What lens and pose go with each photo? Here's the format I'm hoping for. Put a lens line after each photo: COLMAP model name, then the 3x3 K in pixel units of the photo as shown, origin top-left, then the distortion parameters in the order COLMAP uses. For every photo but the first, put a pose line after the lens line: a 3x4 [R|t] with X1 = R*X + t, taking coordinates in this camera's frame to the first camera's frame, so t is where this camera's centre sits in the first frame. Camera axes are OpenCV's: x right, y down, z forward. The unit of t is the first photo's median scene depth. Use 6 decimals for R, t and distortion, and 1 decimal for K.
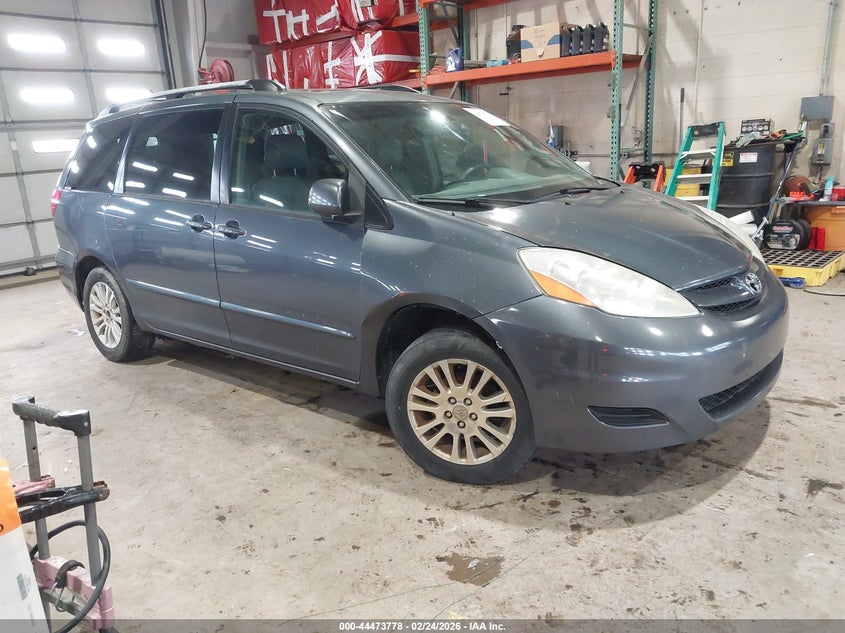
lens RADIAL K [[674.1, 0, 430.1], [0, 674.1, 317.4], [0, 0, 1]] dist [0.004810, 0.001971]
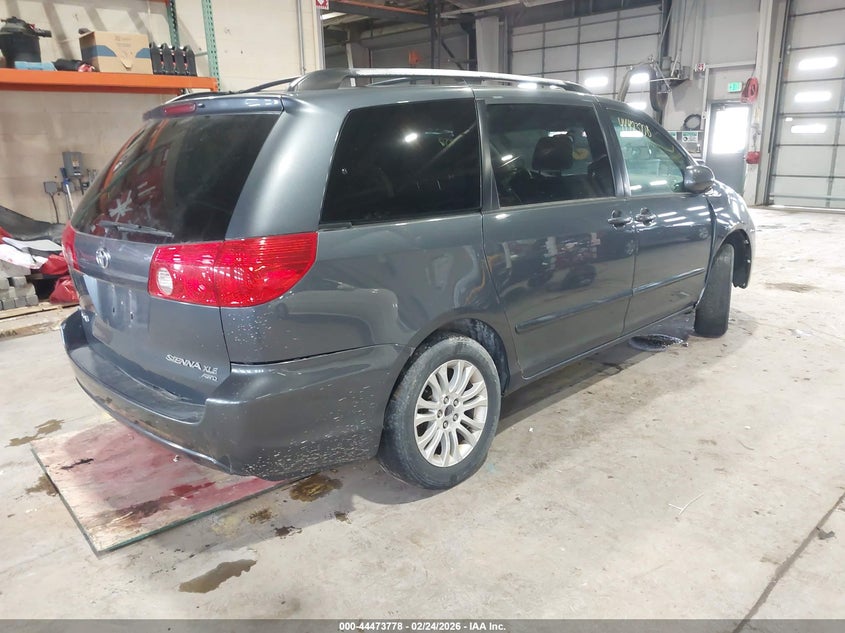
lens RADIAL K [[674.1, 0, 430.1], [0, 674.1, 317.4], [0, 0, 1]] dist [0.004810, 0.001971]
pose [[0.081984, -0.205990, 0.975114, -1.237066], [0.283871, 0.942706, 0.175278, -0.230873], [-0.955351, 0.262437, 0.135761, 1.055770]]
